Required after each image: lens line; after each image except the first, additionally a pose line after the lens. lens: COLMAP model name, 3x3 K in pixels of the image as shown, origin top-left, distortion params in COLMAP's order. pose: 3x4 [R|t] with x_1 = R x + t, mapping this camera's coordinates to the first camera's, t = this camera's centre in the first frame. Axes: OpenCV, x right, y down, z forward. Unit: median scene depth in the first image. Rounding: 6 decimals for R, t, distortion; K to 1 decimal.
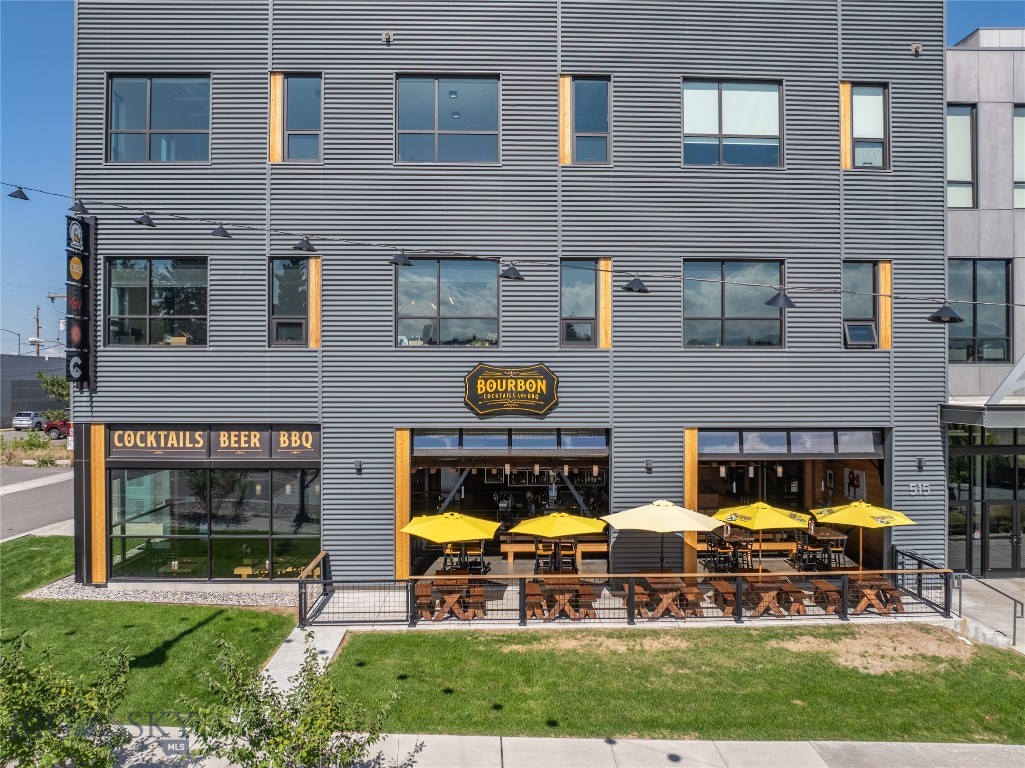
lens RADIAL K [[719.9, 0, 514.3], [0, 719.9, 388.3], [0, 0, 1]] dist [-0.012369, -0.000397]
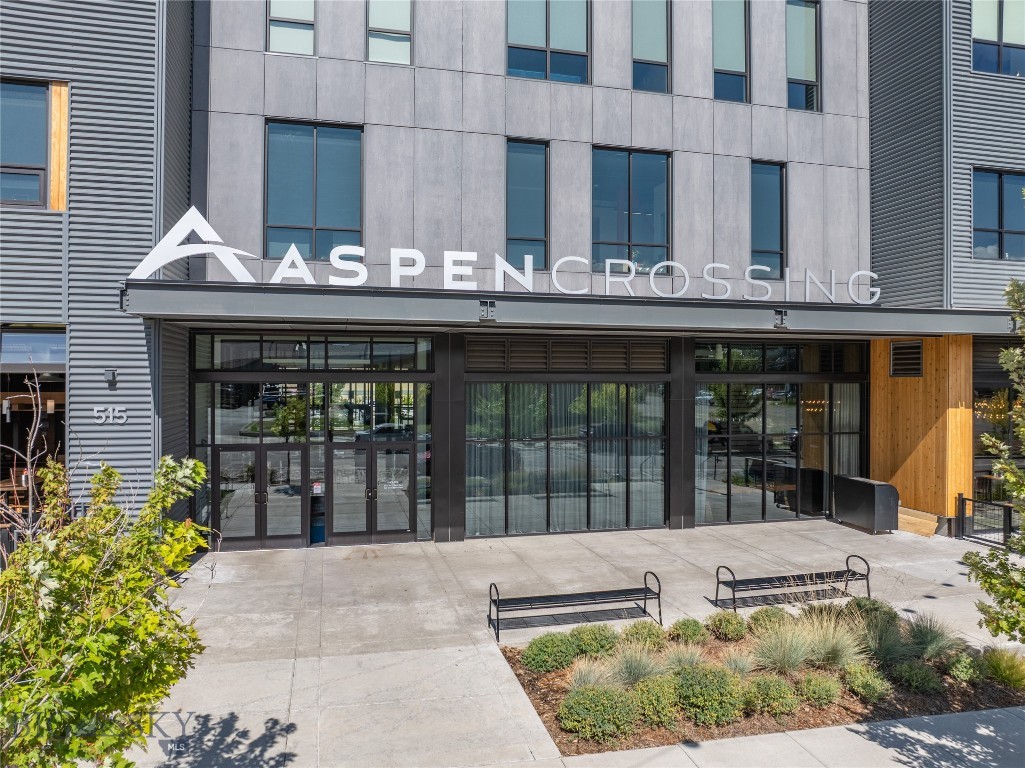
lens RADIAL K [[719.9, 0, 514.9], [0, 719.9, 378.3], [0, 0, 1]] dist [-0.012369, -0.000397]
pose [[0.975482, 0.002565, 0.220064, 0.791443], [-0.005482, 0.999905, 0.012644, 0.093714], [-0.220010, -0.013541, 0.975404, 0.234133]]
